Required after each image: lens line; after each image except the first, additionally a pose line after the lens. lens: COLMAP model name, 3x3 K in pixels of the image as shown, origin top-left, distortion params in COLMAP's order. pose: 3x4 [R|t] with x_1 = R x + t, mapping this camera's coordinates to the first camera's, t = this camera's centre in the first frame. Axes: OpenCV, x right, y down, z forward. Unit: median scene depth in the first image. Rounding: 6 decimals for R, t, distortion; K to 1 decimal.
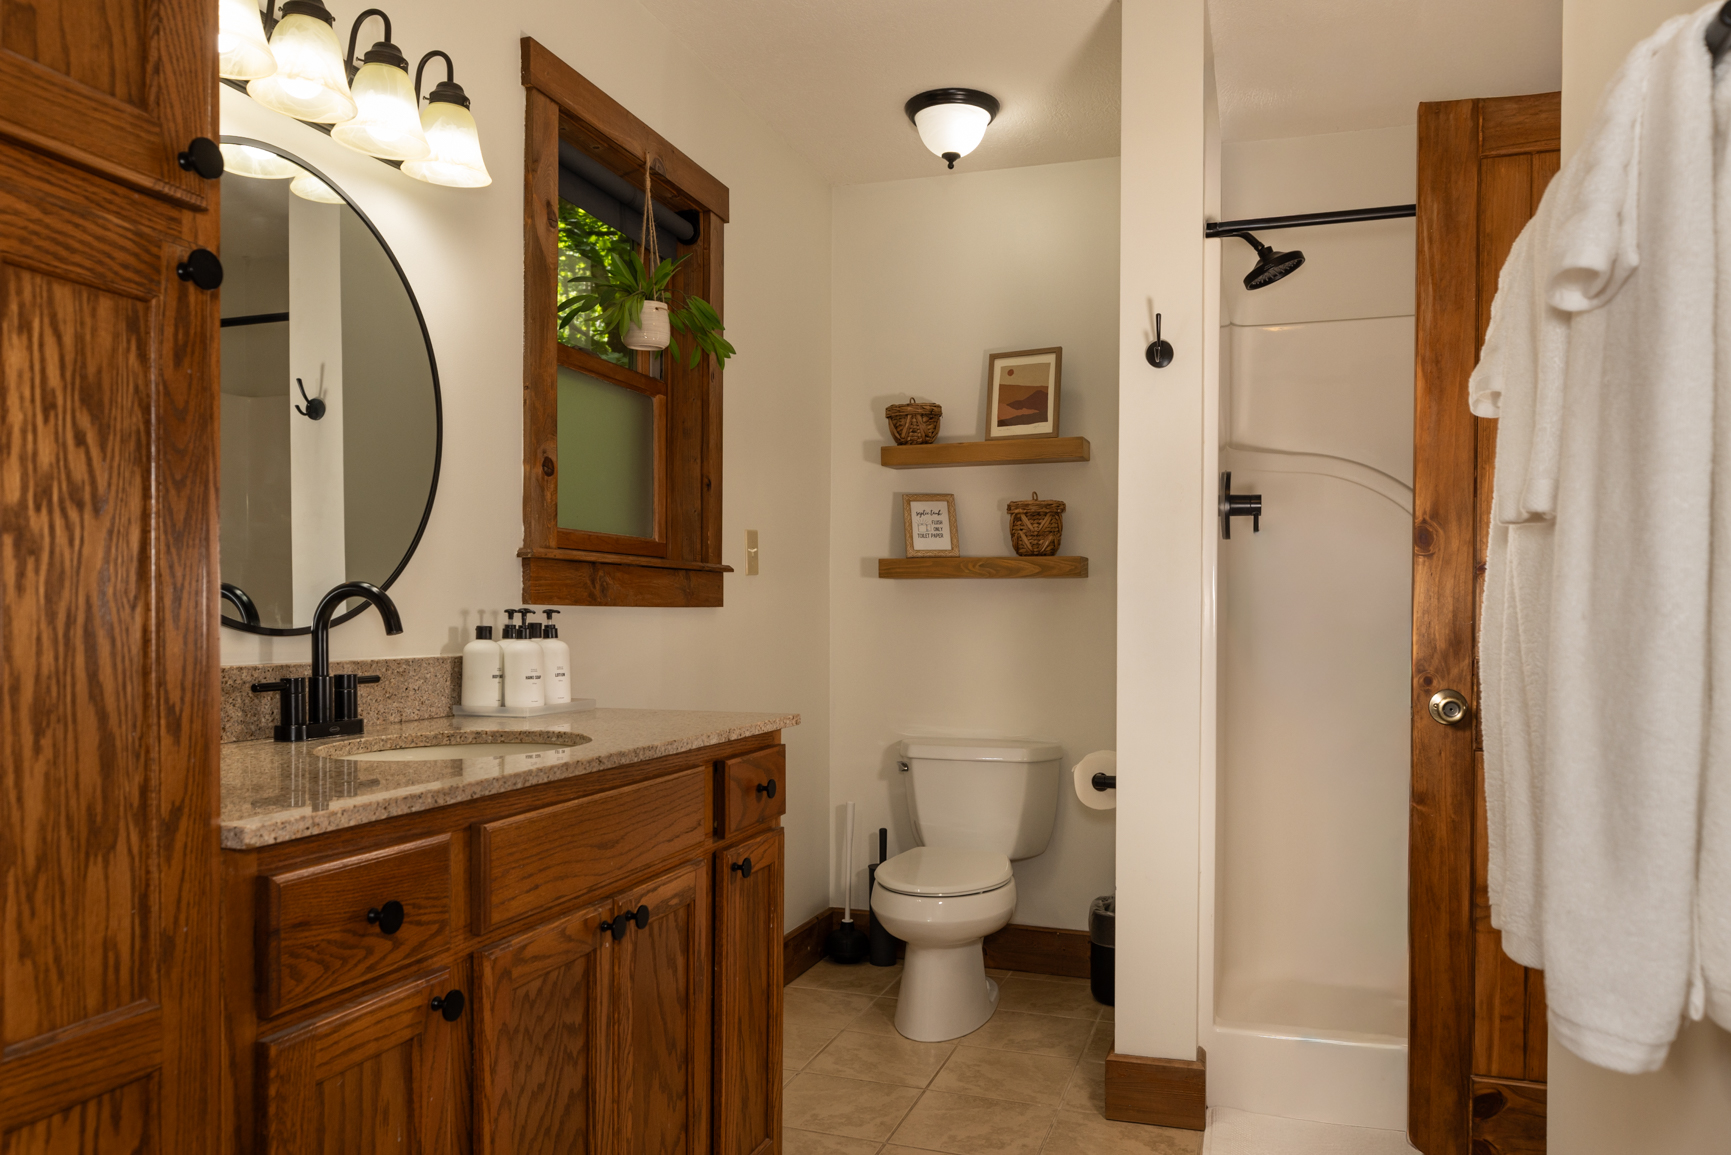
lens RADIAL K [[1251.8, 0, 865.9], [0, 1251.8, 620.6], [0, 0, 1]] dist [-0.001203, -0.000211]
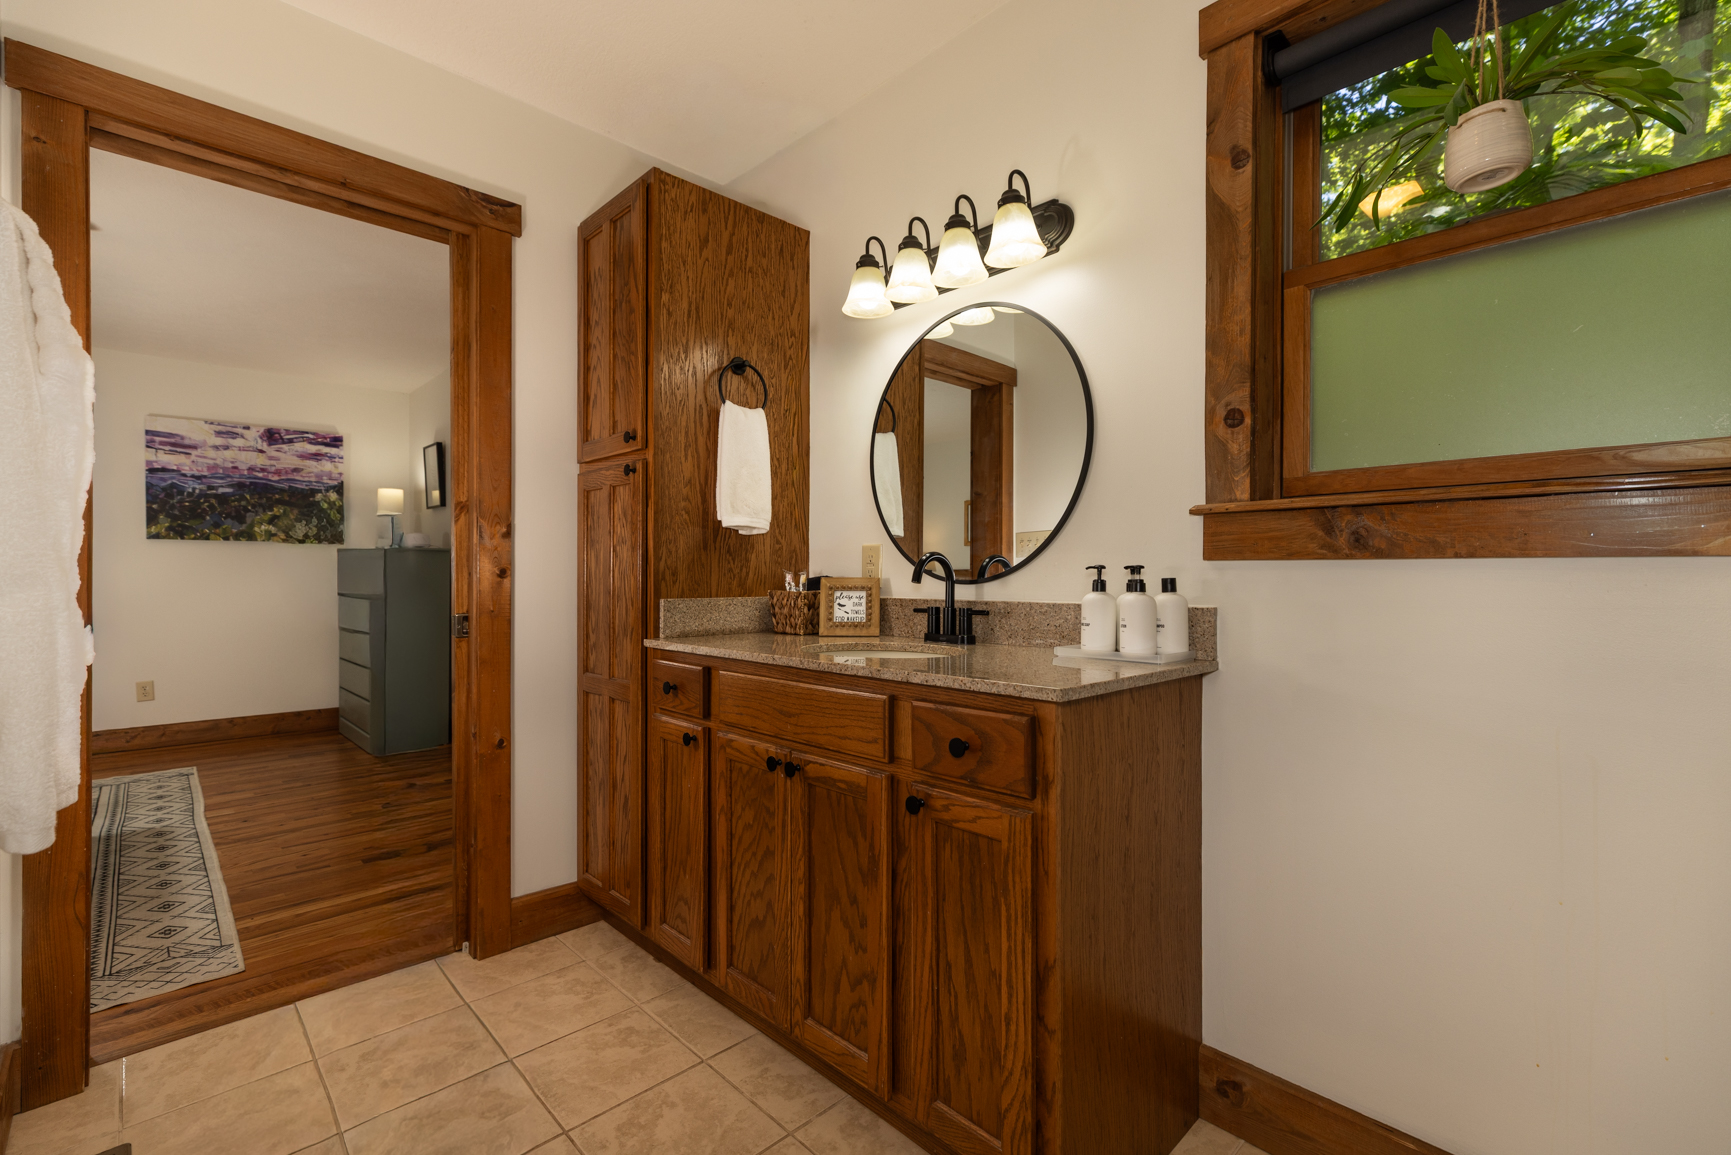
lens RADIAL K [[754.9, 0, 865.5], [0, 754.9, 577.5], [0, 0, 1]] dist [0.001130, 0.000167]
pose [[-0.464306, -0.005195, -0.885659, 0.504323], [-0.009336, 0.999956, -0.000971, 0.004828], [0.885625, 0.007817, -0.464334, 1.296501]]
